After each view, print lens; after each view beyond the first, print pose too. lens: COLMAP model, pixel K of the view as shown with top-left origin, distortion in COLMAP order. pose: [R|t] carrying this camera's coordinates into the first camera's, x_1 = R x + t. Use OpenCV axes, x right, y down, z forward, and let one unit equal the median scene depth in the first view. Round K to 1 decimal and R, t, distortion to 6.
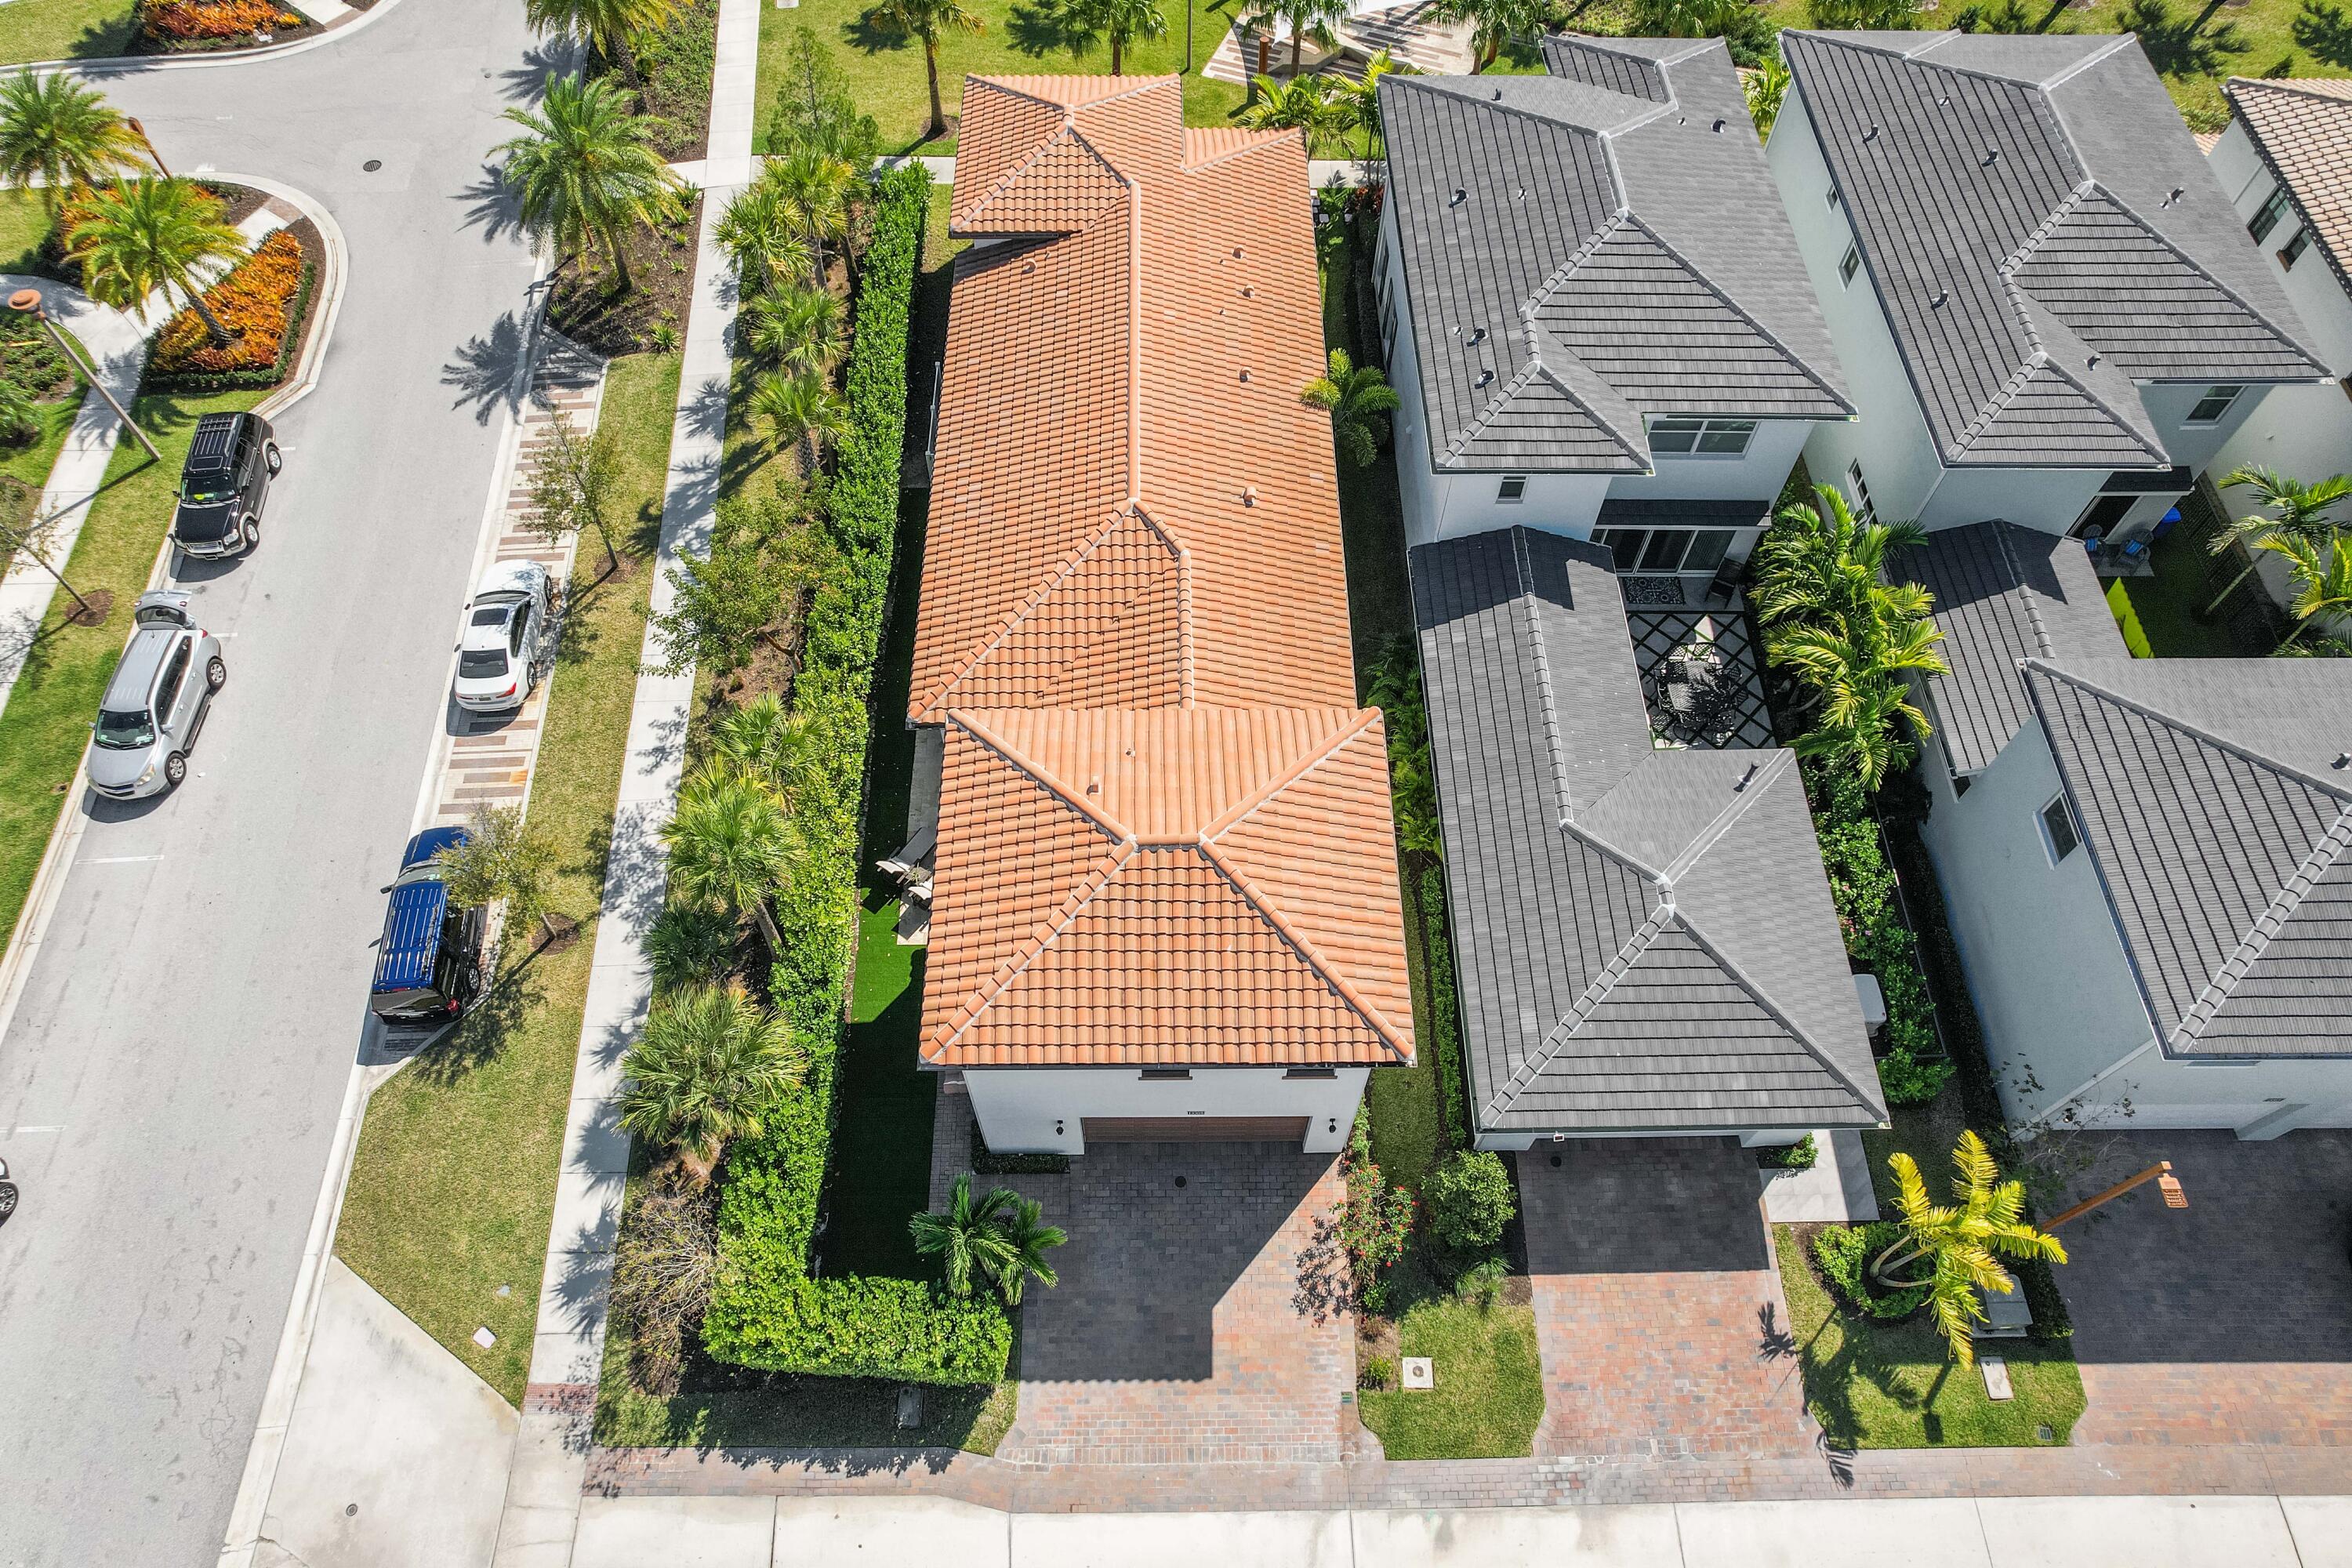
lens RADIAL K [[1536.2, 0, 1173.3], [0, 1536.2, 788.6], [0, 0, 1]] dist [-0.093776, 0.097532]
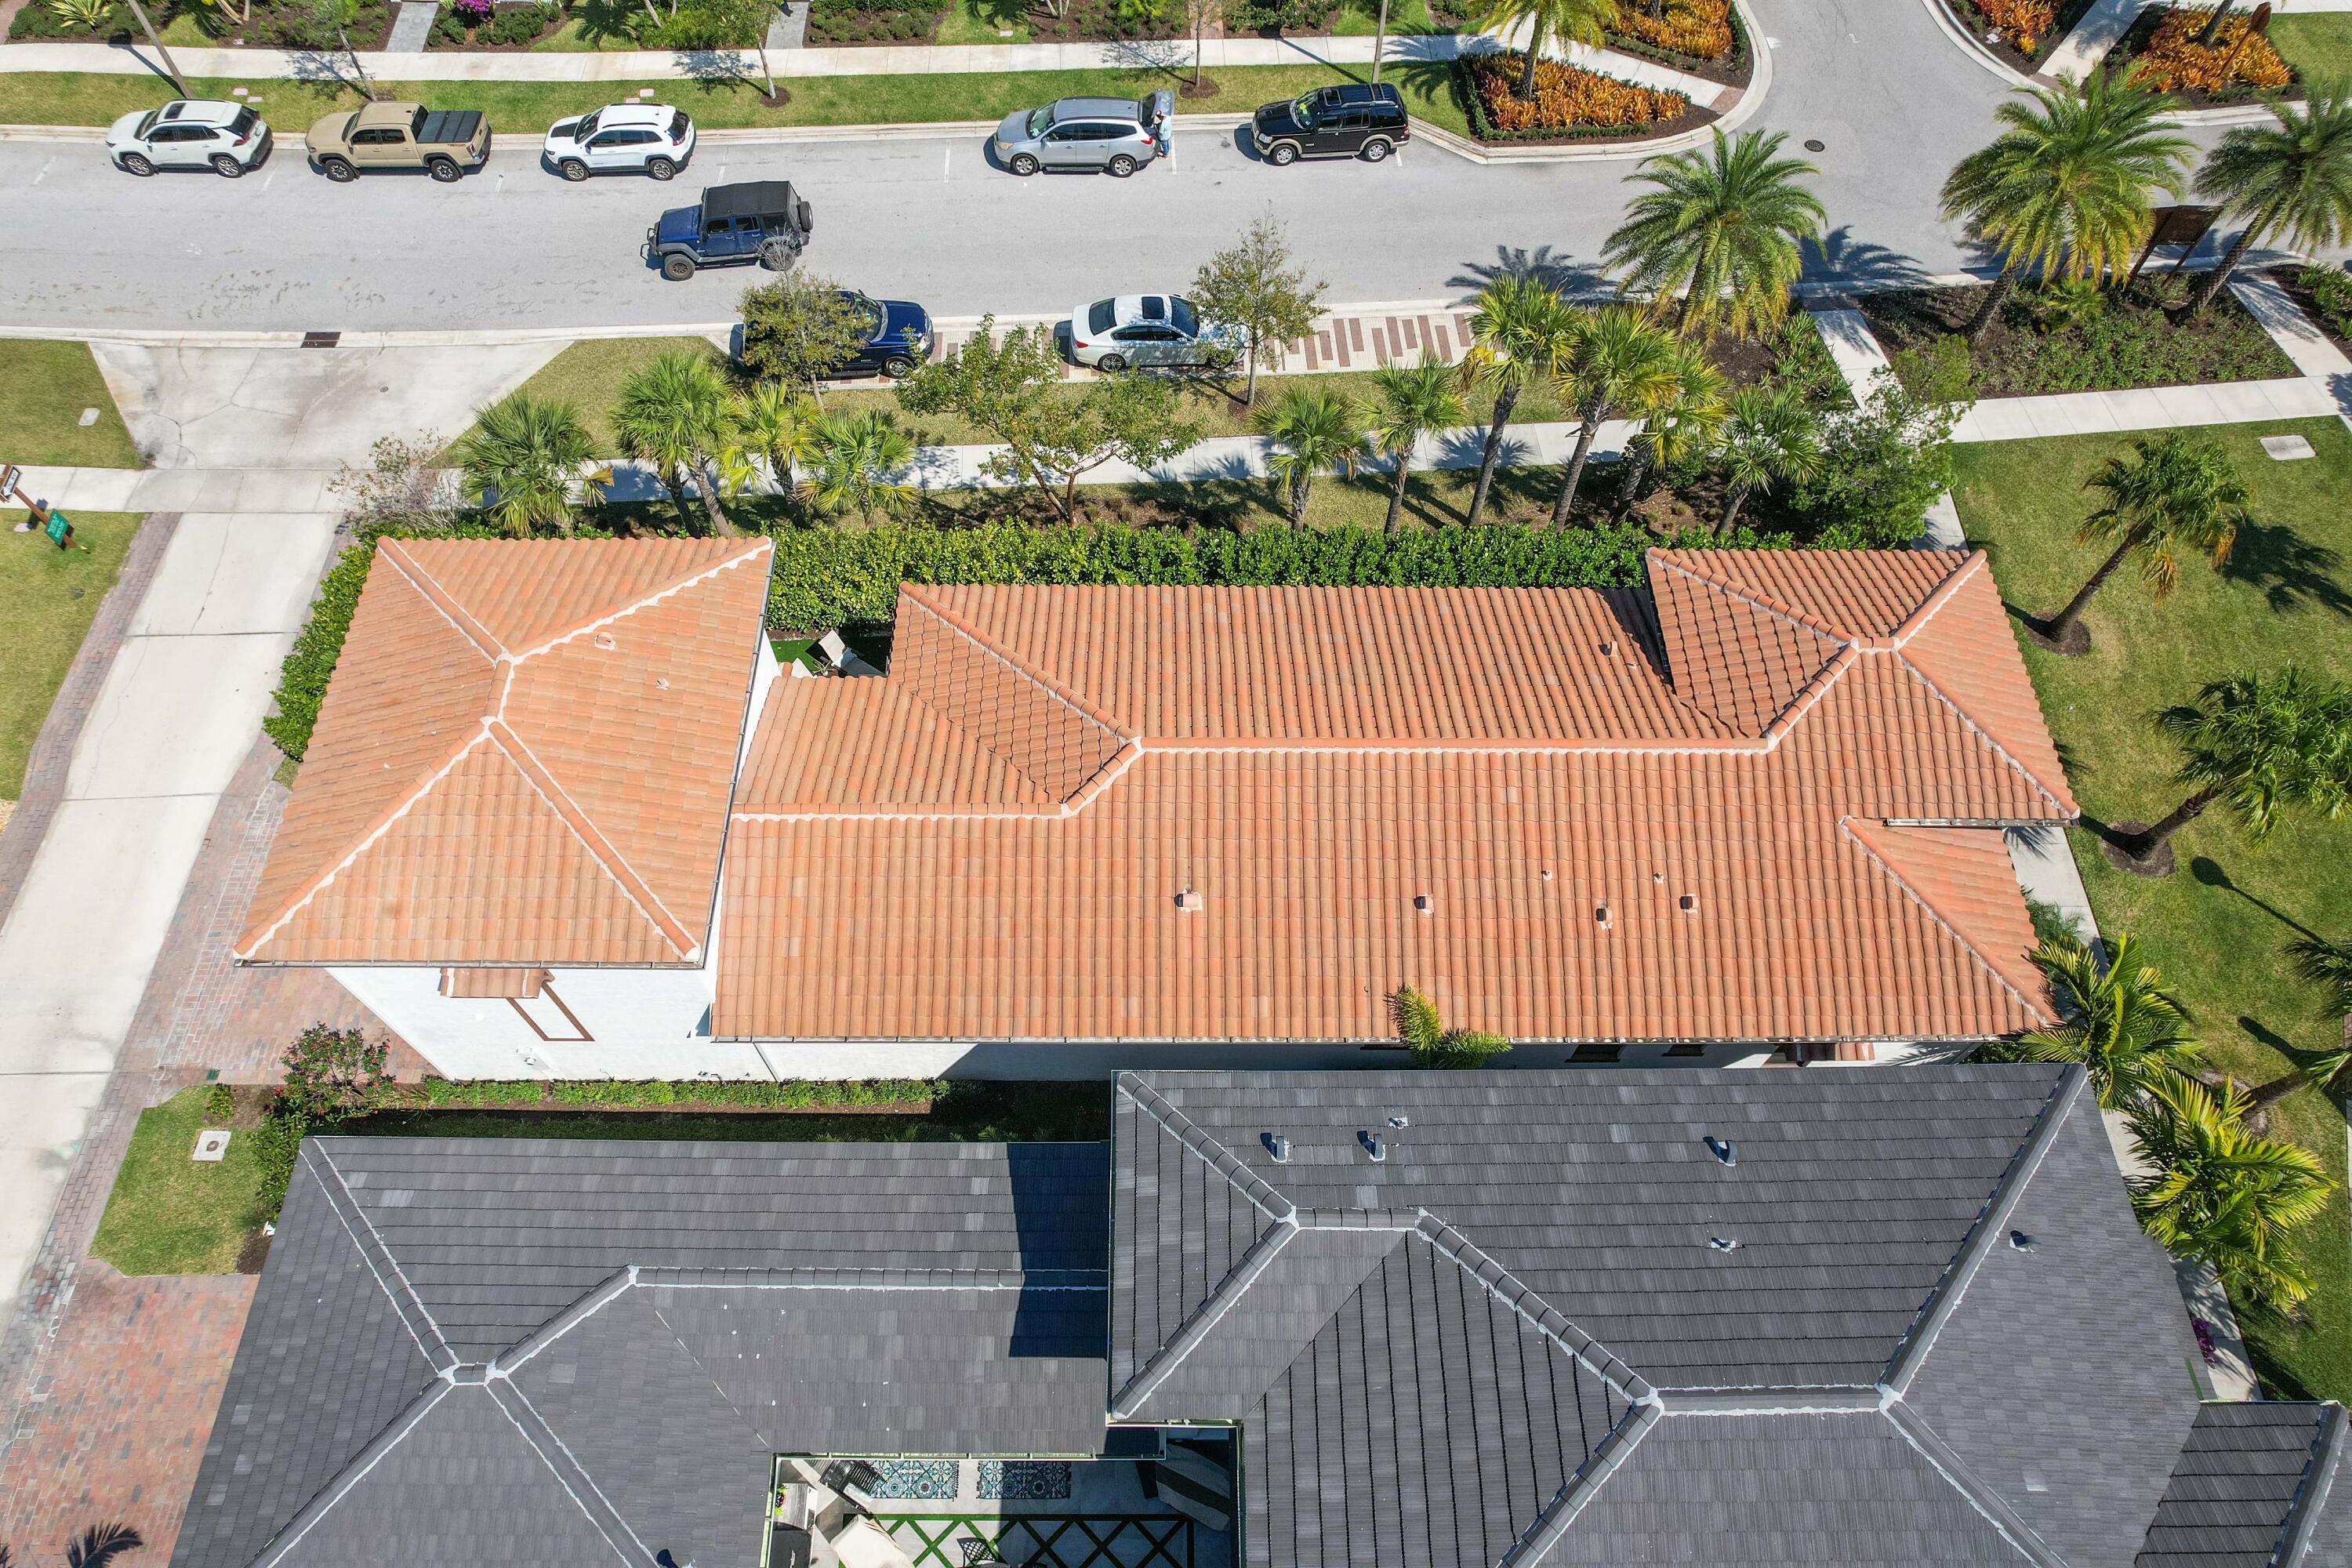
lens RADIAL K [[1516.6, 0, 1175.6], [0, 1516.6, 796.9], [0, 0, 1]] dist [-0.084512, 0.080817]
pose [[-0.007770, 0.850504, -0.525912, 0.400928], [-0.855041, 0.267052, 0.444509, -0.536620], [0.518502, 0.453130, 0.725141, 0.456316]]
